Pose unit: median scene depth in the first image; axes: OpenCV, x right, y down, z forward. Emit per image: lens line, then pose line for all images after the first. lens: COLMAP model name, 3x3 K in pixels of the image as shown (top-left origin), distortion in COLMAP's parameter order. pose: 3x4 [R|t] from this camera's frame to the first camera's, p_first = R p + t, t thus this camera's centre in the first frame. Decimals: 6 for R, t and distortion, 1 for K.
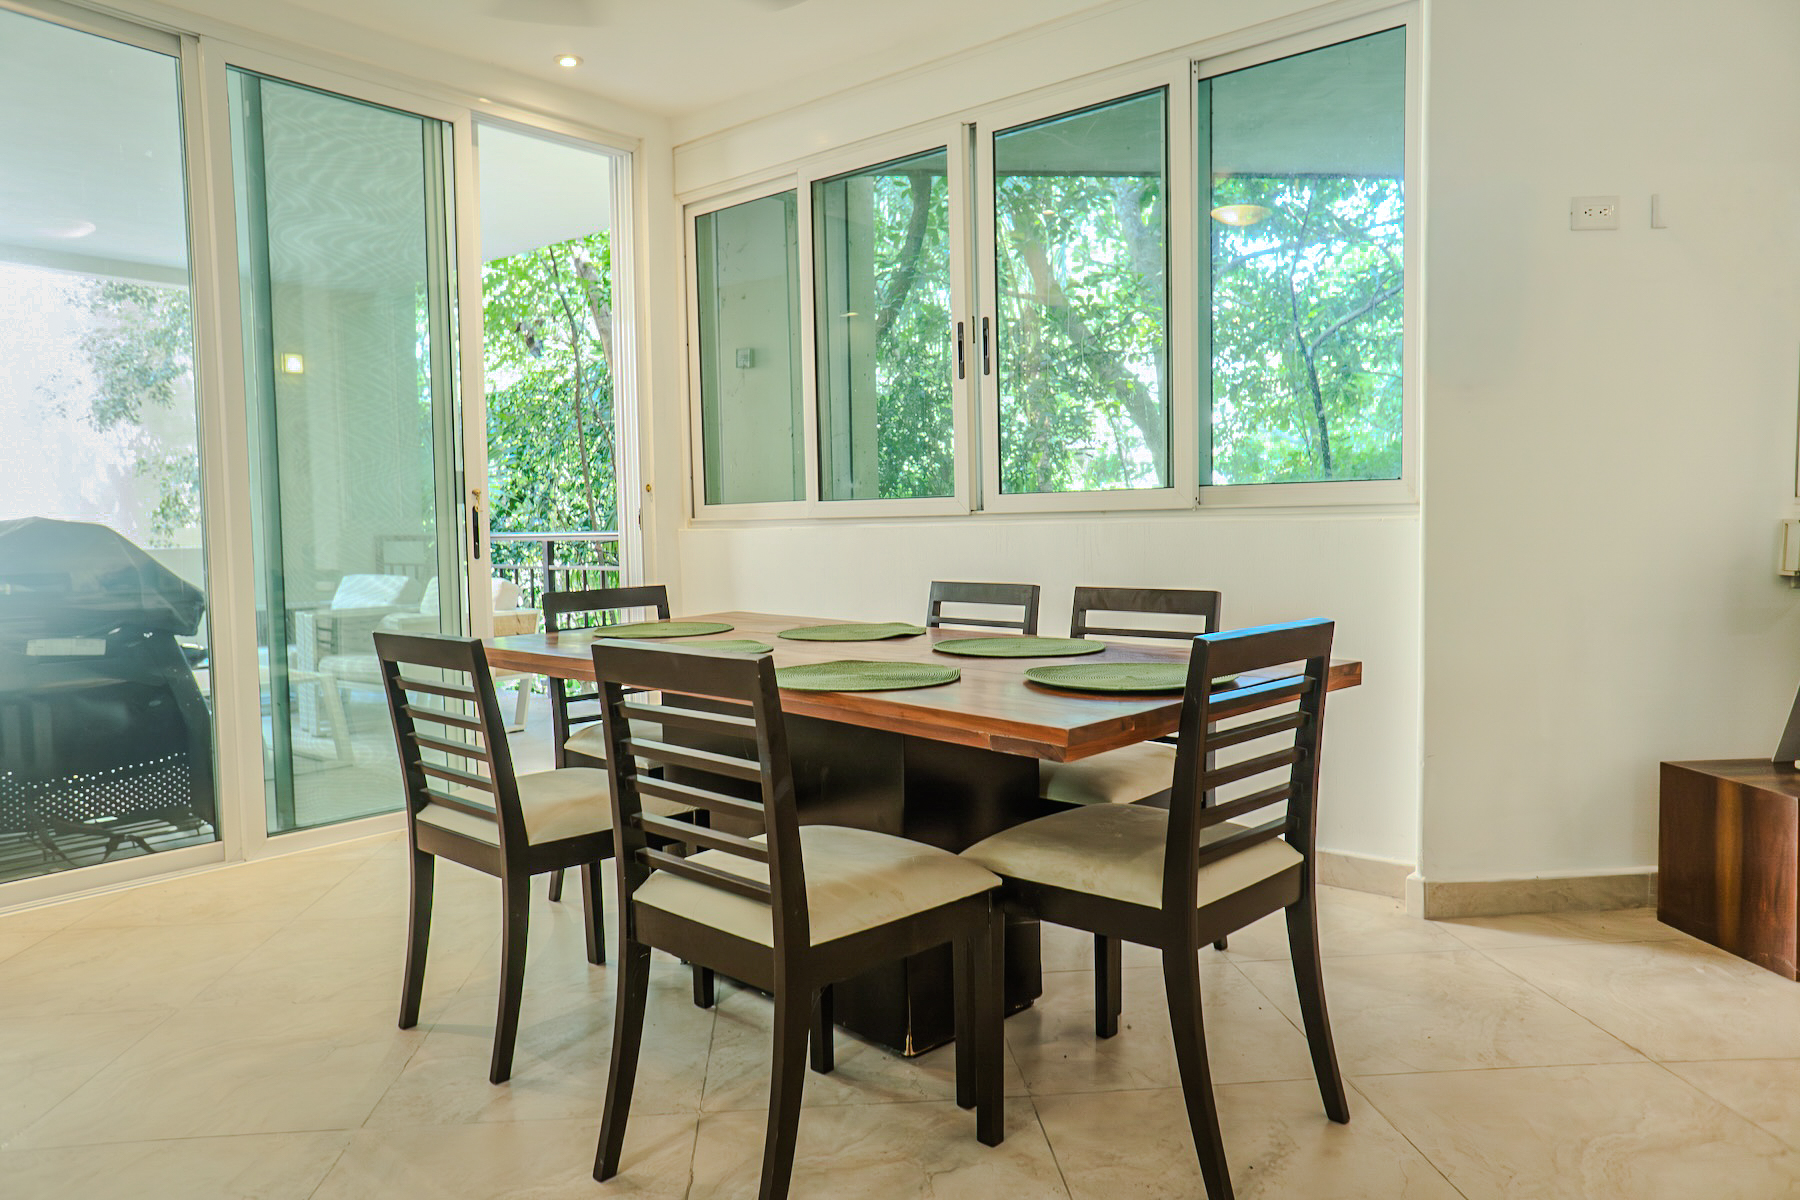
lens RADIAL K [[1237.2, 0, 887.1], [0, 1237.2, 578.2], [0, 0, 1]] dist [-0.009037, 0.008857]
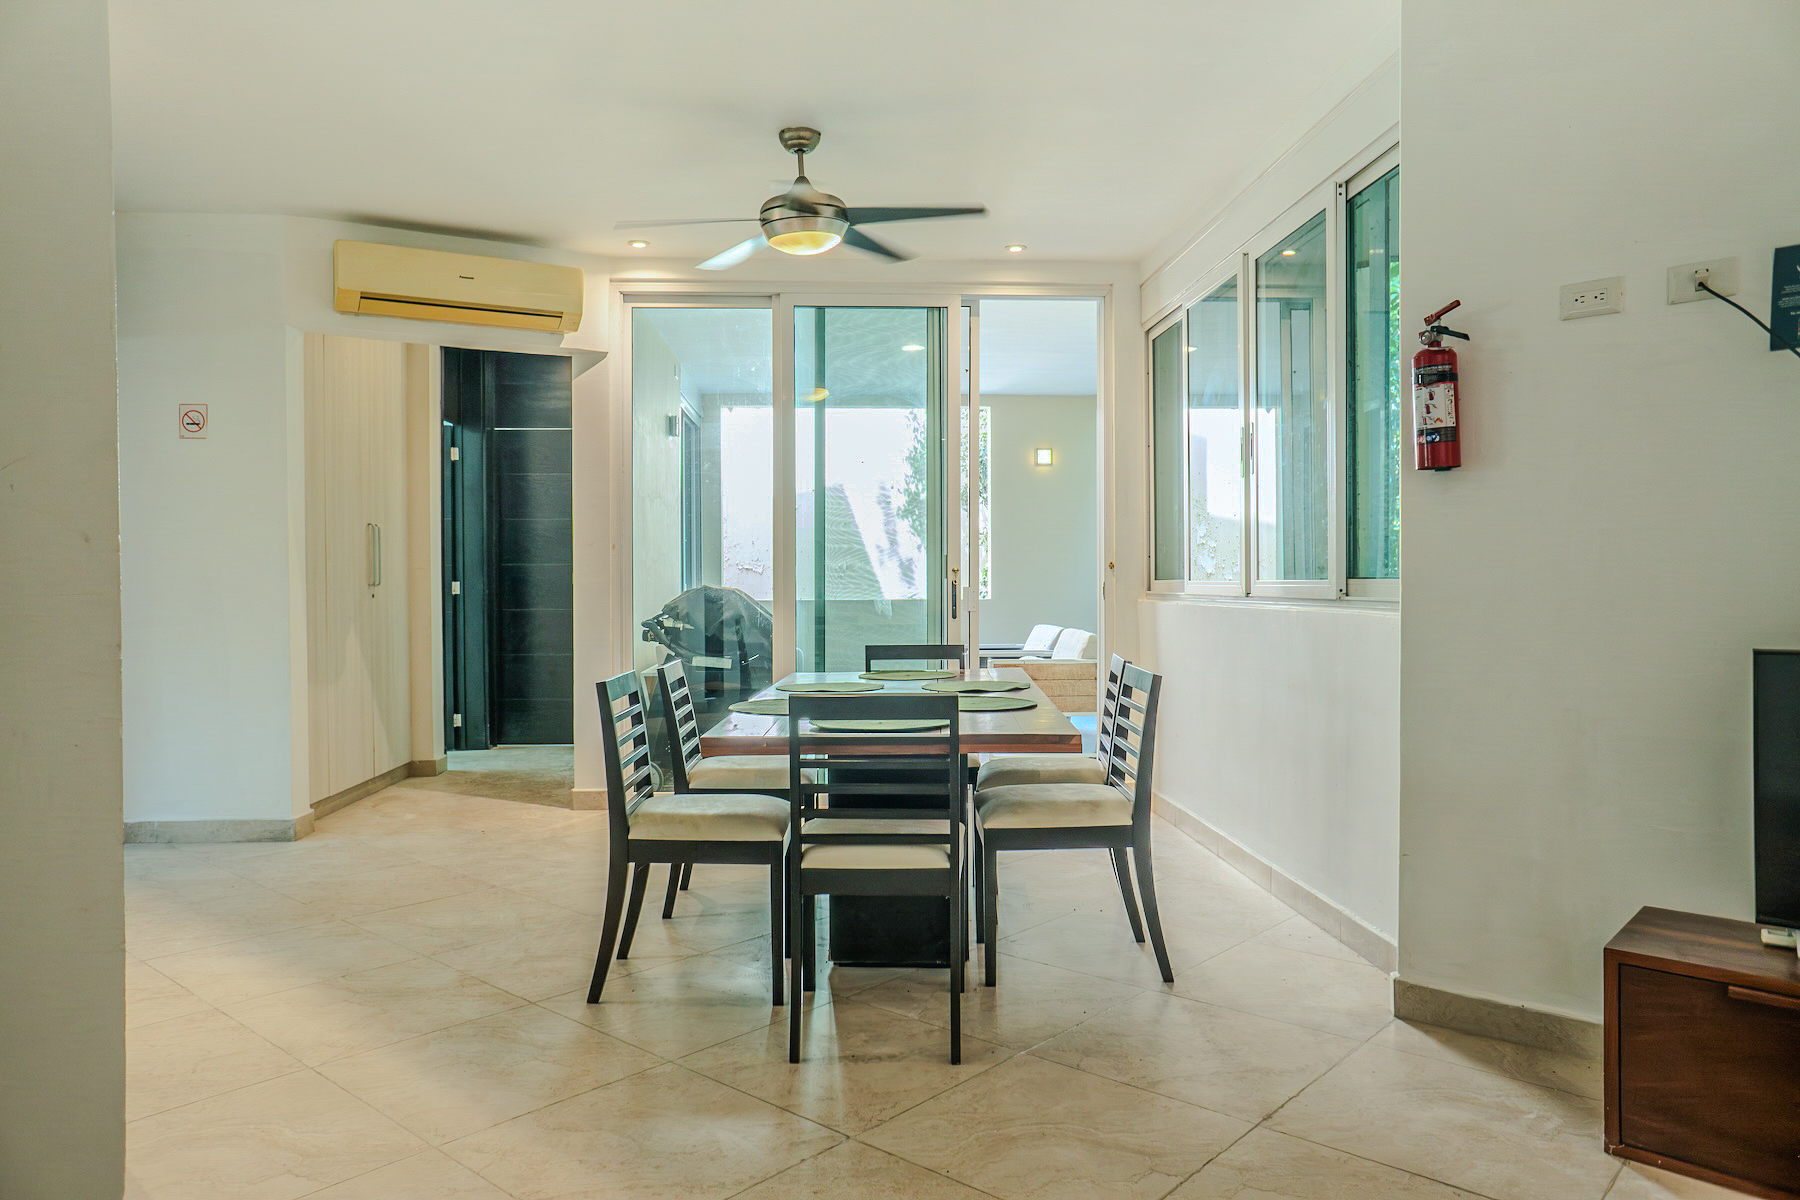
lens RADIAL K [[1237.2, 0, 896.9], [0, 1237.2, 586.0], [0, 0, 1]] dist [-0.009037, 0.008857]
pose [[0.696506, 0.021868, -0.717217, 0.757516], [-0.045109, 0.998893, -0.013351, -0.037929], [0.716131, 0.041652, 0.696722, -0.009761]]
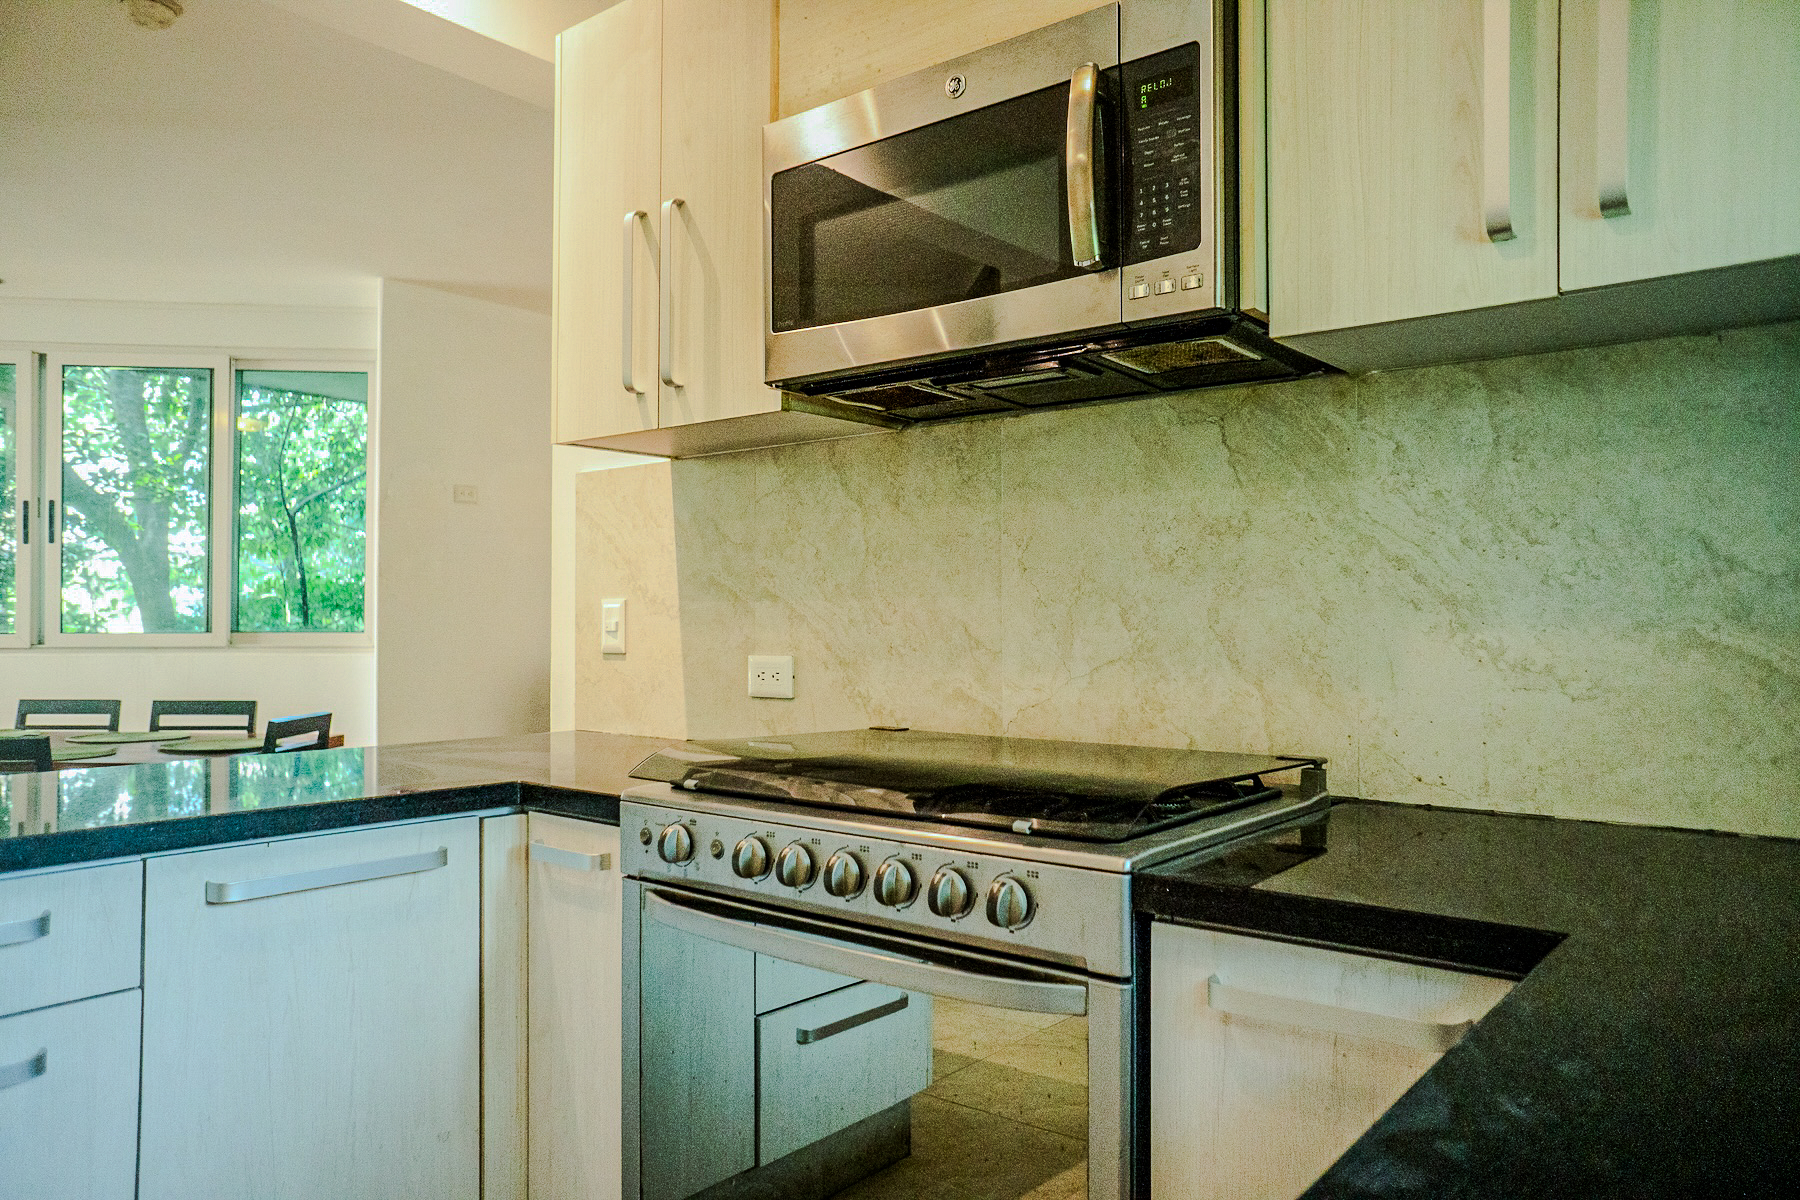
lens RADIAL K [[1237.2, 0, 901.4], [0, 1237.2, 607.0], [0, 0, 1]] dist [-0.009037, 0.008857]
pose [[0.692100, 0.027060, 0.721295, -0.279792], [0.019217, 0.998252, -0.055890, -0.004516], [-0.721546, 0.052543, 0.690370, -0.660879]]
